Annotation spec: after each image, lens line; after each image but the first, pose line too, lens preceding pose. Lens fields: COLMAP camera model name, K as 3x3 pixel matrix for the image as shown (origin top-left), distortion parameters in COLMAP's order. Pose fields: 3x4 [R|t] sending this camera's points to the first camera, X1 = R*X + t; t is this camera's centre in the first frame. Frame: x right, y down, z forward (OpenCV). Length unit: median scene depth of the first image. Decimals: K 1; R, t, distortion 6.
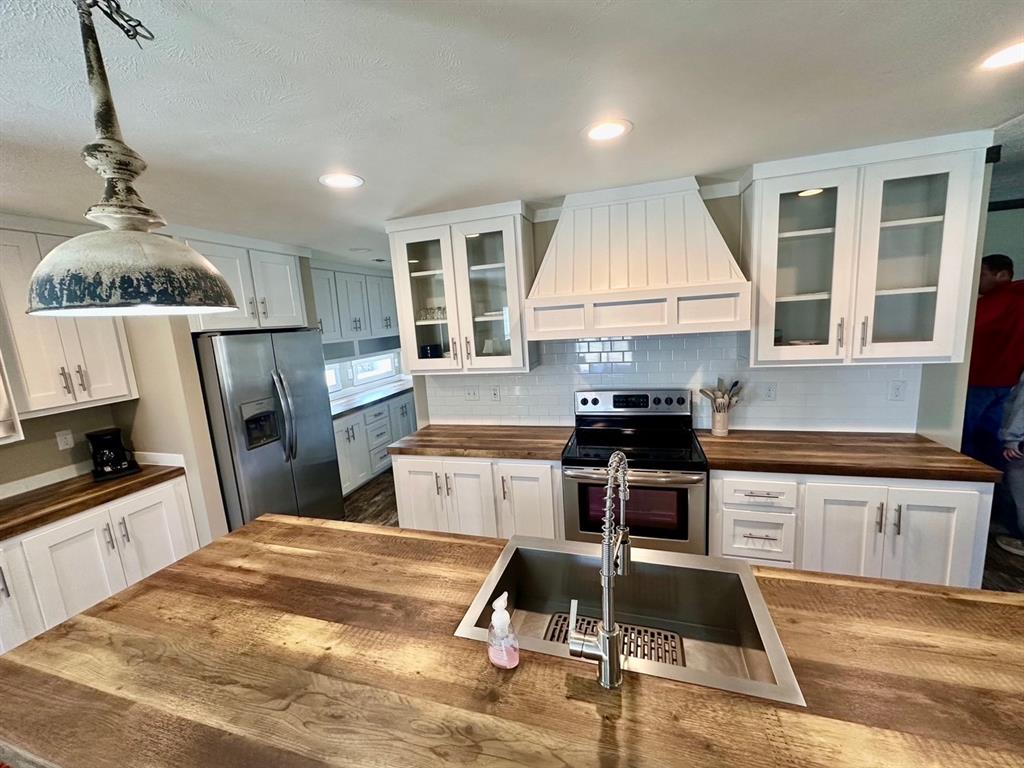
lens RADIAL K [[408.6, 0, 512.4], [0, 408.6, 381.7], [0, 0, 1]] dist [0.001255, -0.000017]
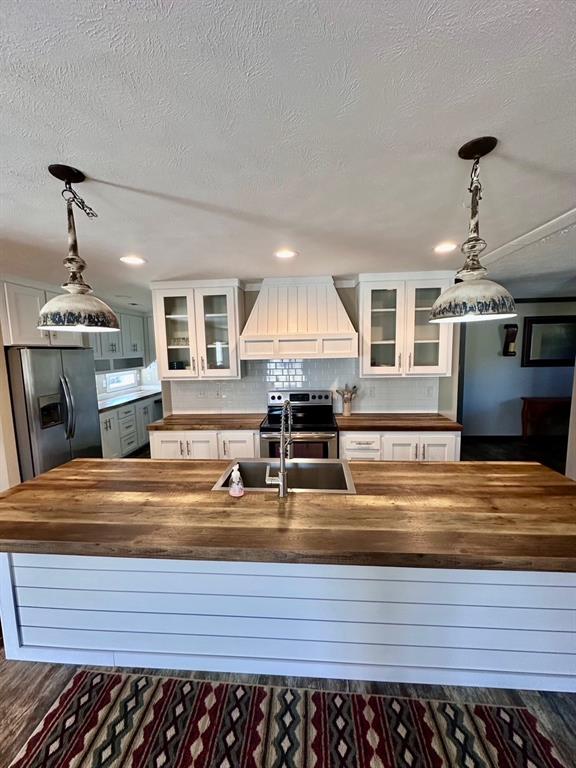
lens RADIAL K [[306.4, 0, 291.1], [0, 306.4, 383.5], [0, 0, 1]] dist [0.001255, -0.000017]
pose [[0.972807, 0.018474, 0.230881, -0.057891], [-0.005601, 0.998399, -0.056289, 0.078685], [-0.231551, 0.053465, 0.971352, -0.323170]]
